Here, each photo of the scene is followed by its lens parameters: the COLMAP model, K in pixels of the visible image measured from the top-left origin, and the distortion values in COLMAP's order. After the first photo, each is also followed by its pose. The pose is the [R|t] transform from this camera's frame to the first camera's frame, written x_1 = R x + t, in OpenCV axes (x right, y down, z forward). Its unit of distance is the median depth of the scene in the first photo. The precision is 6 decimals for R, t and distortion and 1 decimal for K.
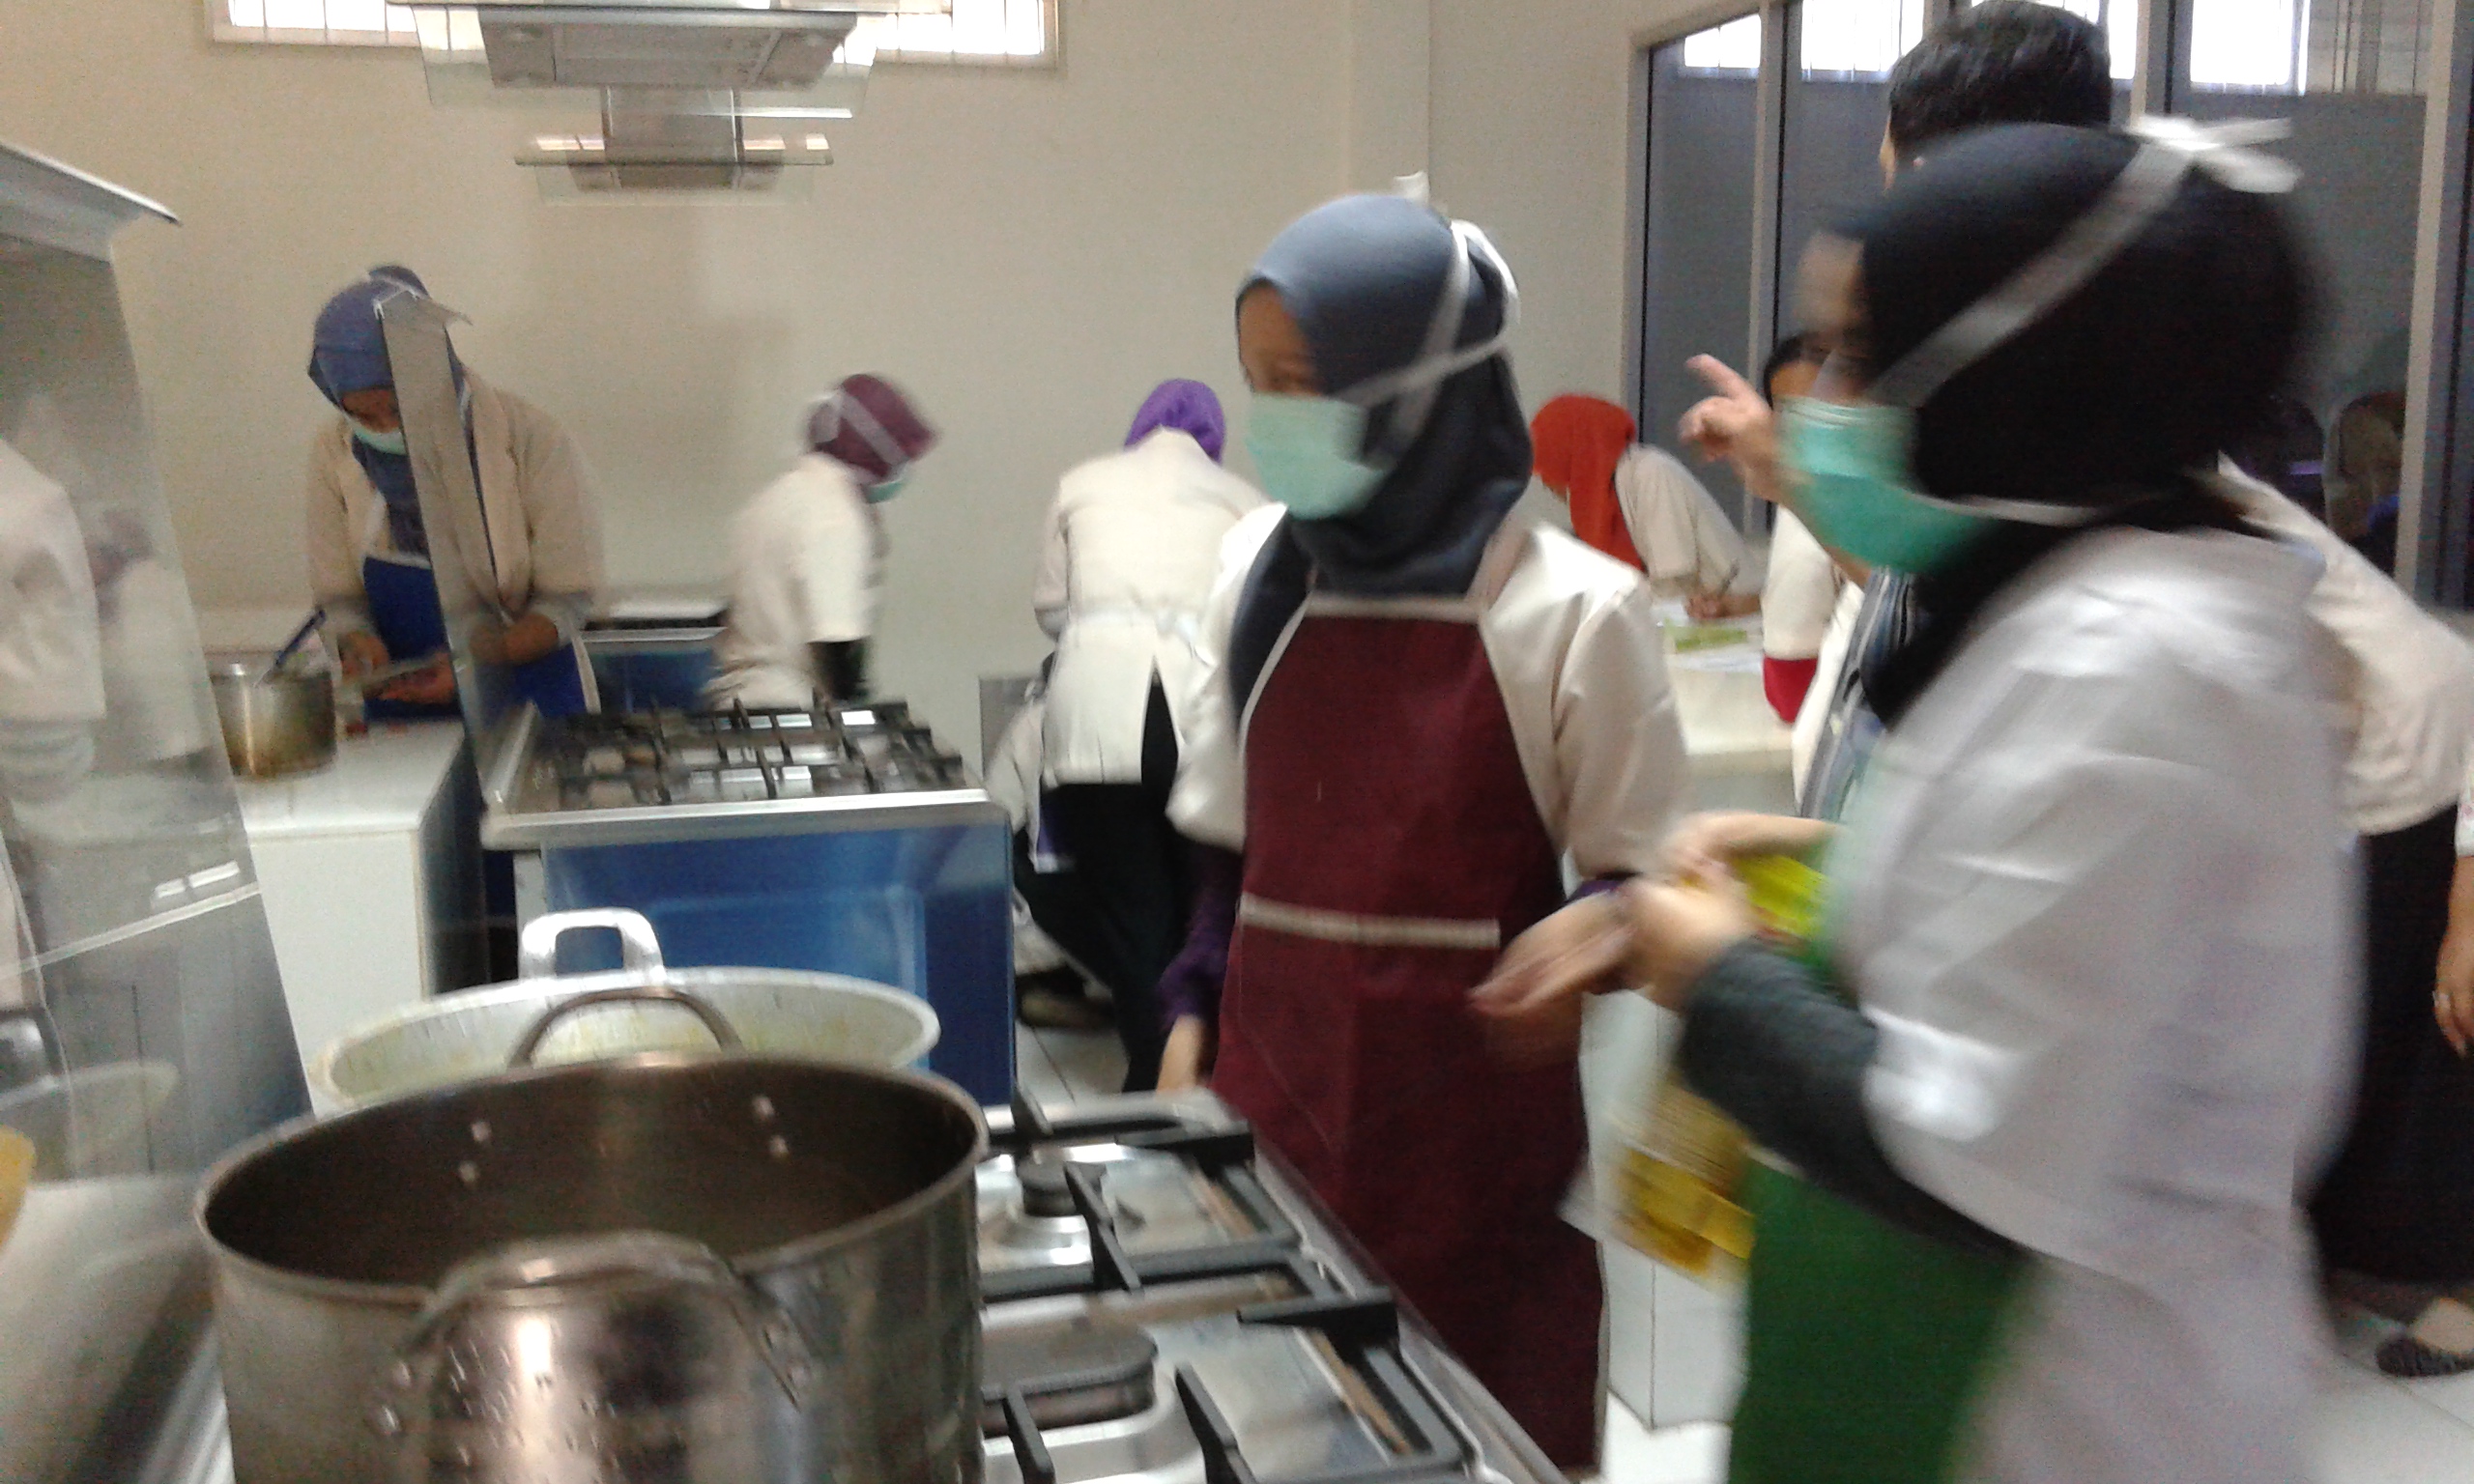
lens RADIAL K [[2239.7, 0, 1234.0], [0, 2239.7, 691.1], [0, 0, 1]] dist [-0.013764, -0.001254]
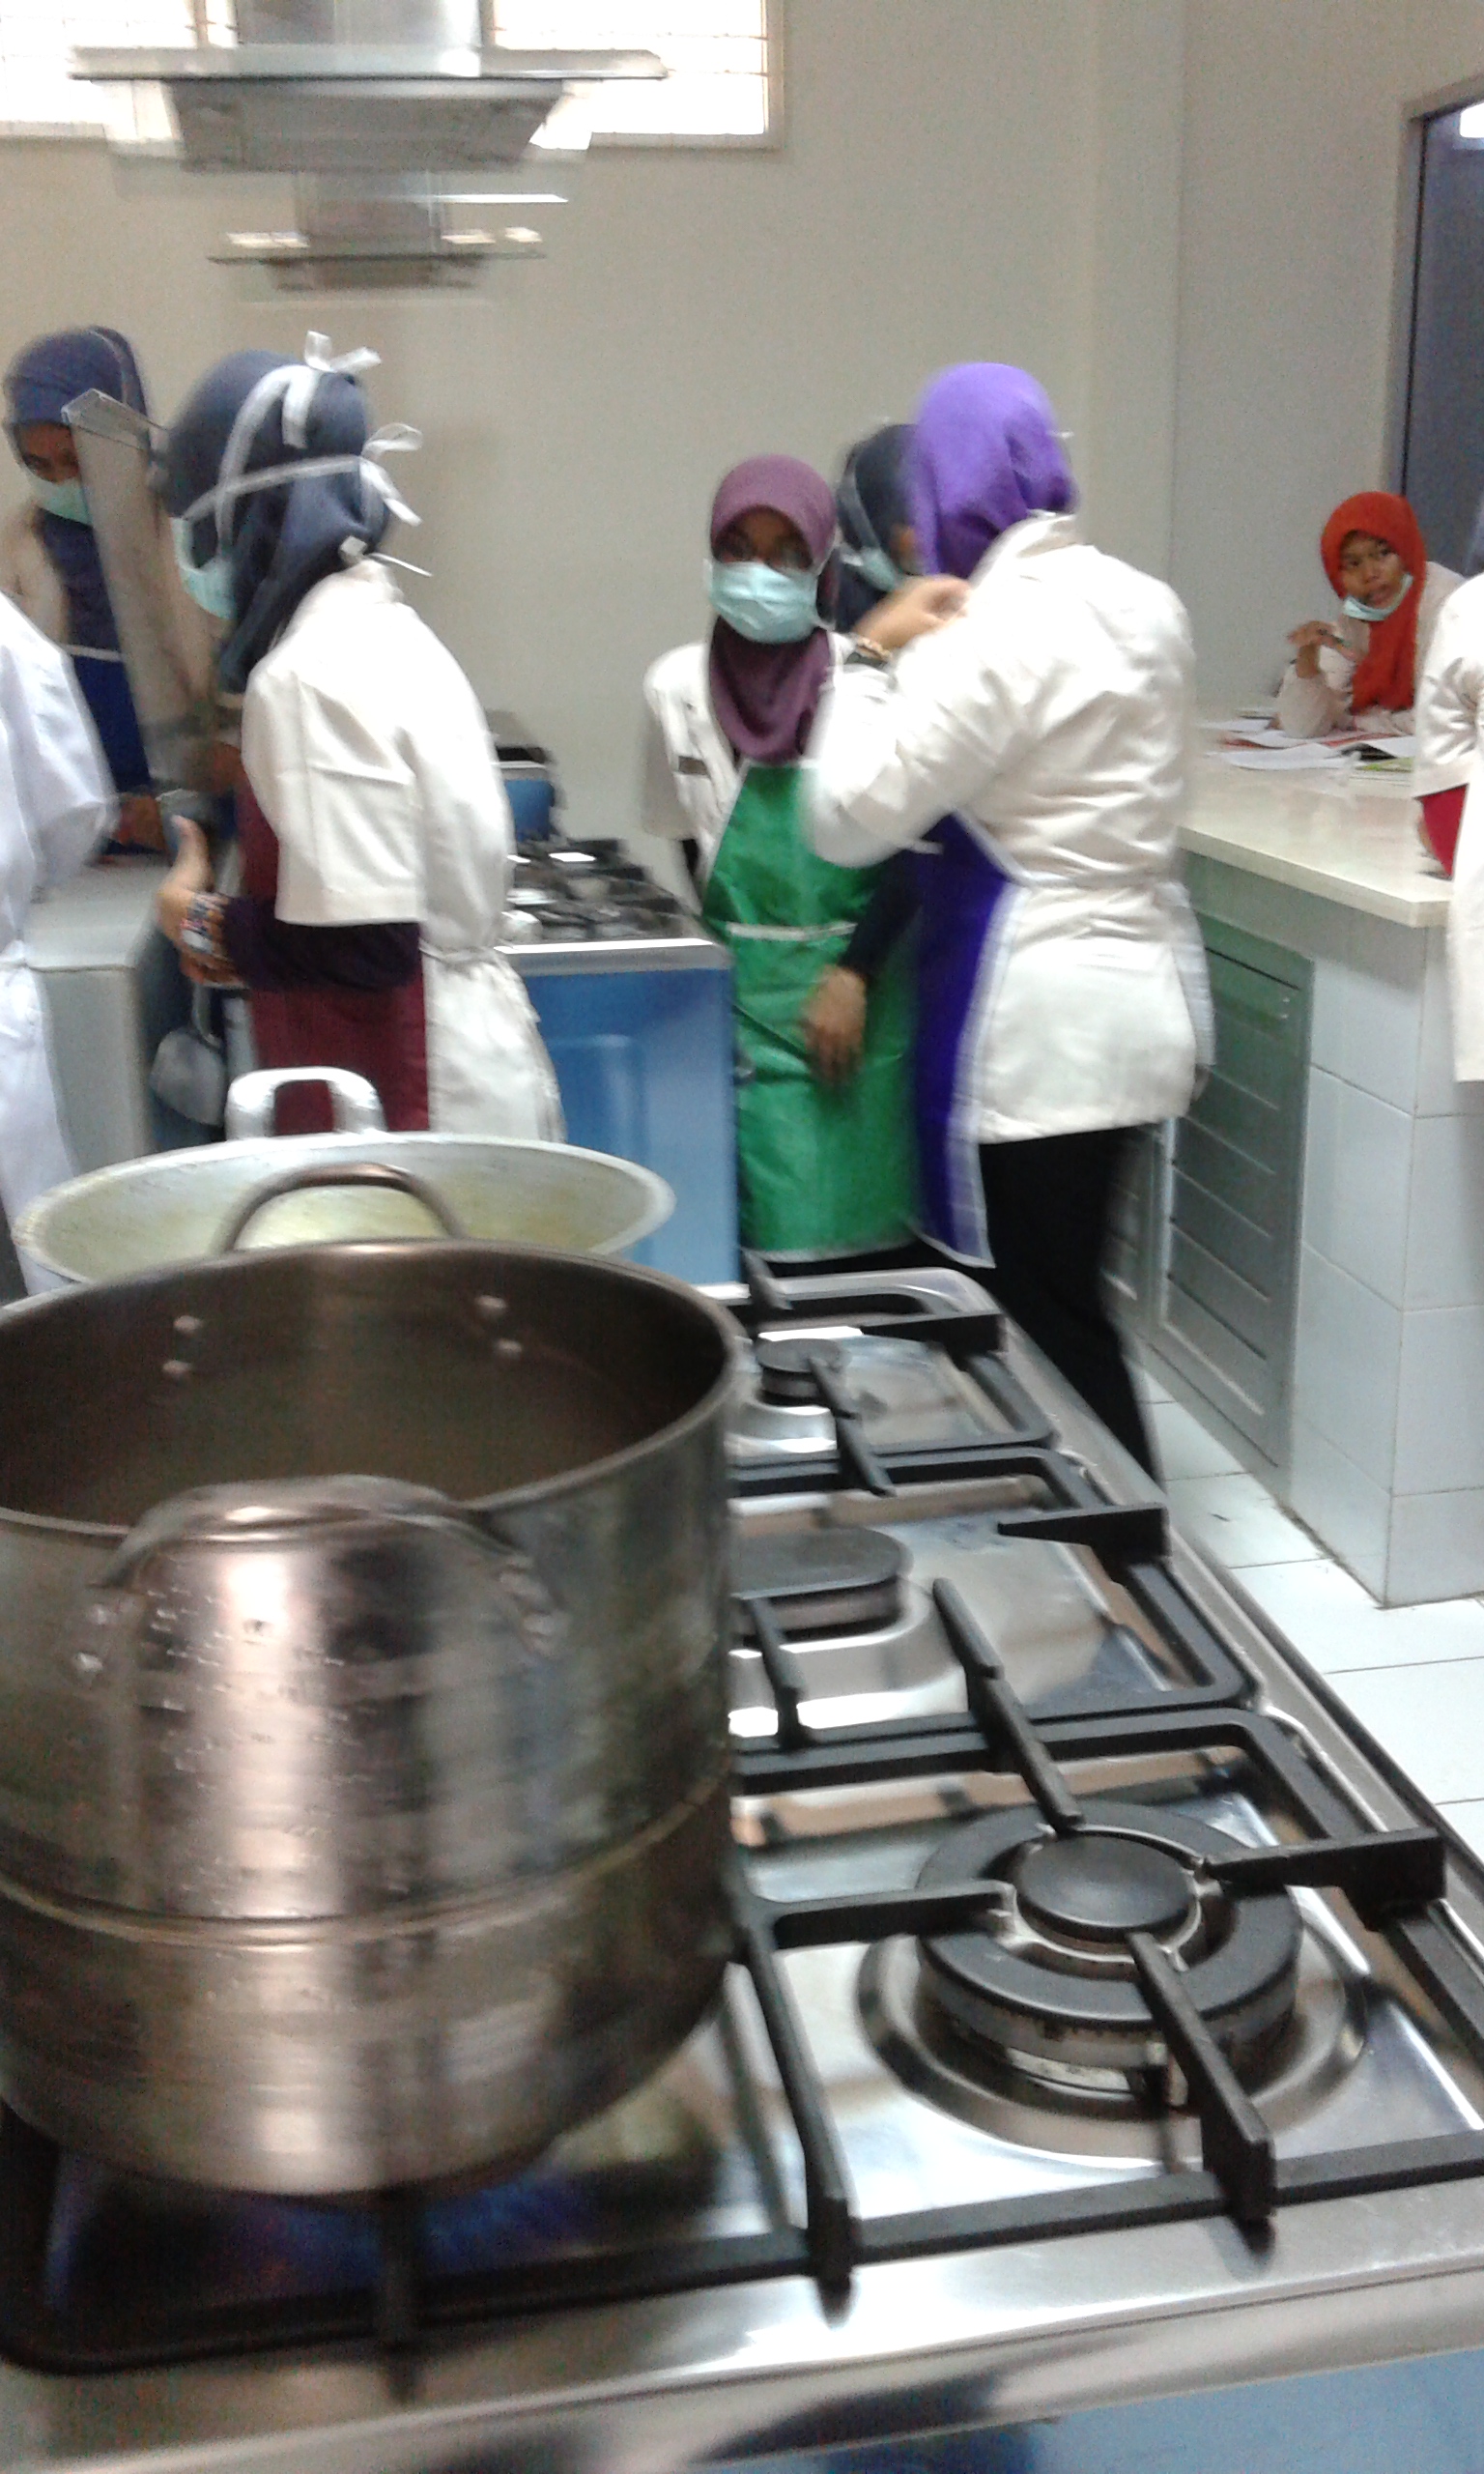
lens RADIAL K [[2274.9, 0, 742.0], [0, 2274.9, 1237.0], [0, 0, 1]] dist [-0.030423, 0.002584]
pose [[0.995816, 0.024120, -0.088140, -0.019225], [-0.008196, 0.984222, 0.176747, -0.002693], [0.091012, -0.175285, 0.980302, 0.074805]]
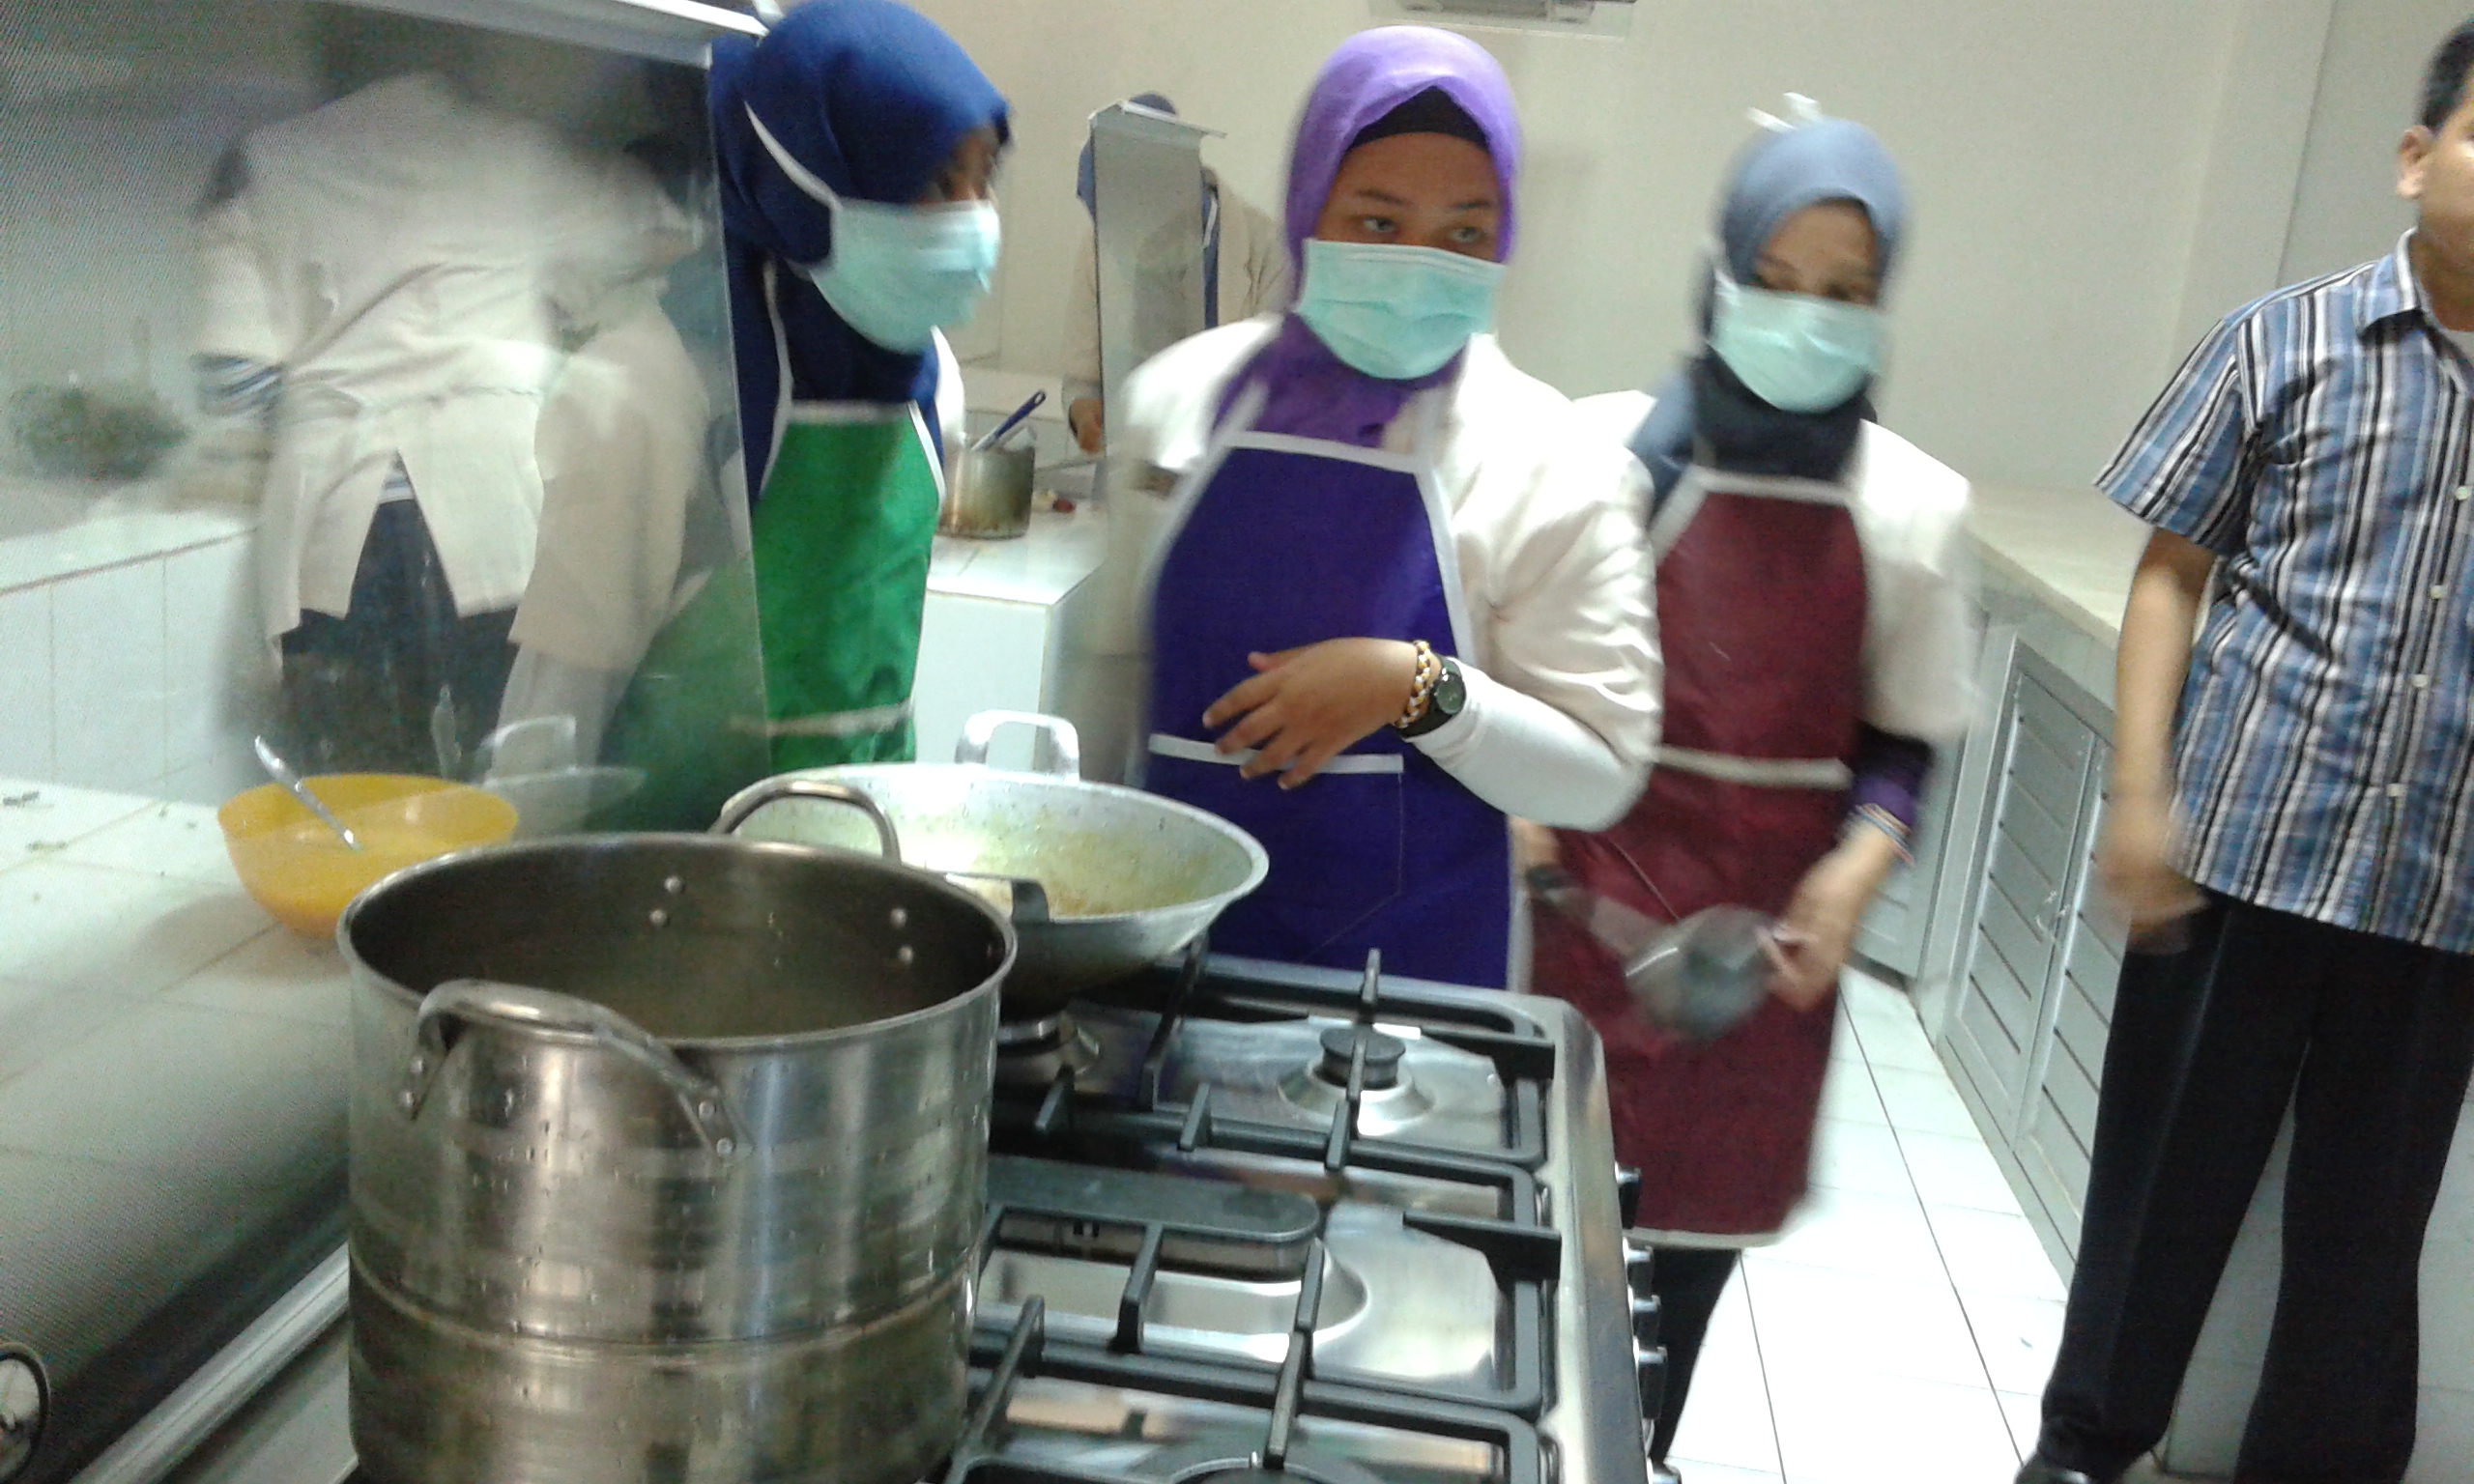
lens RADIAL K [[2239.7, 0, 1234.0], [0, 2239.7, 691.1], [0, 0, 1]] dist [-0.013764, -0.001254]
pose [[0.924360, 0.184622, -0.333875, 0.194960], [-0.161323, 0.982175, 0.096474, -0.038998], [0.345735, -0.035315, 0.937667, 0.009960]]
